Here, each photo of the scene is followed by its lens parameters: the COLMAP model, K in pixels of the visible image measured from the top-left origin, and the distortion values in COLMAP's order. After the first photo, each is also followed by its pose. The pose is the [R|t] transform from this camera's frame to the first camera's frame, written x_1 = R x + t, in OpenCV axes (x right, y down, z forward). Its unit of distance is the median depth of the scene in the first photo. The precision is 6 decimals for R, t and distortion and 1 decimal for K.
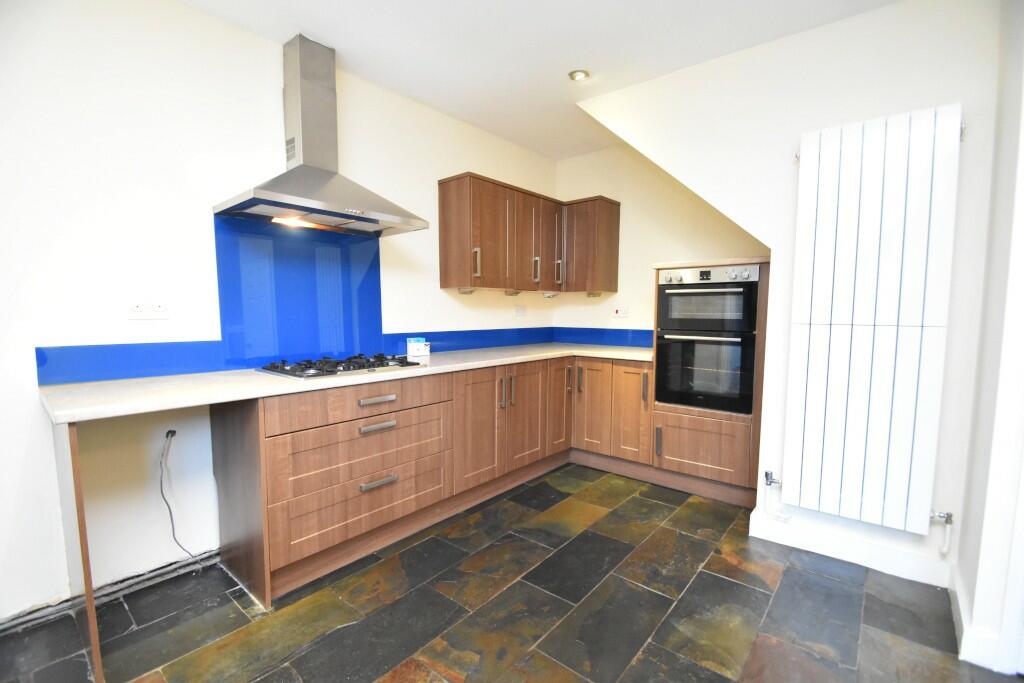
lens RADIAL K [[447.5, 0, 510.5], [0, 447.5, 348.2], [0, 0, 1]] dist [0.016831, -0.021251]
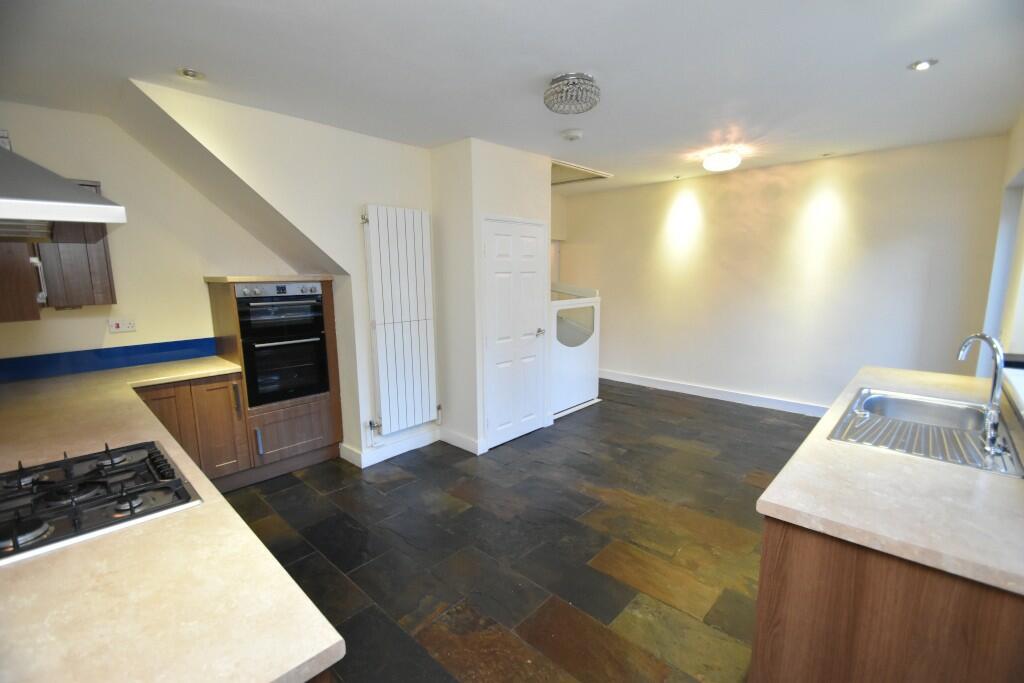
lens RADIAL K [[447.5, 0, 510.5], [0, 447.5, 348.2], [0, 0, 1]] dist [0.016831, -0.021251]
pose [[0.060778, -0.174456, 0.982787, -0.713153], [0.093987, 0.981233, 0.168368, -0.152407], [-0.993717, 0.082136, 0.076034, 0.321430]]
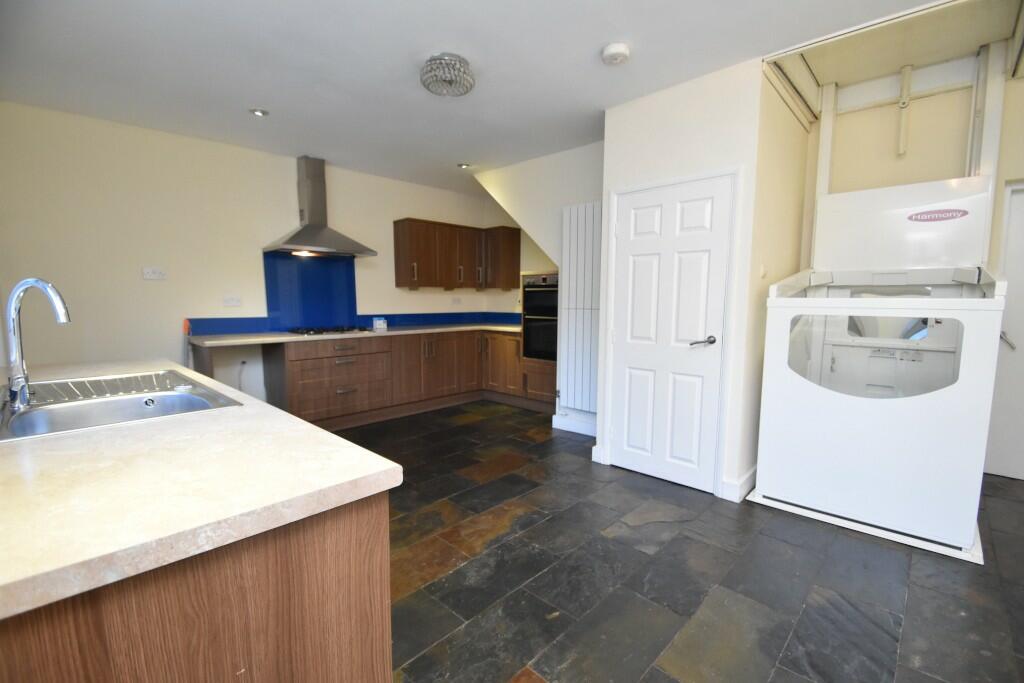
lens RADIAL K [[447.5, 0, 510.5], [0, 447.5, 348.2], [0, 0, 1]] dist [0.016831, -0.021251]
pose [[0.997555, 0.006427, -0.069586, 0.422788], [-0.004720, 0.999685, 0.024668, 0.050507], [0.069723, -0.024279, 0.997271, -0.677980]]
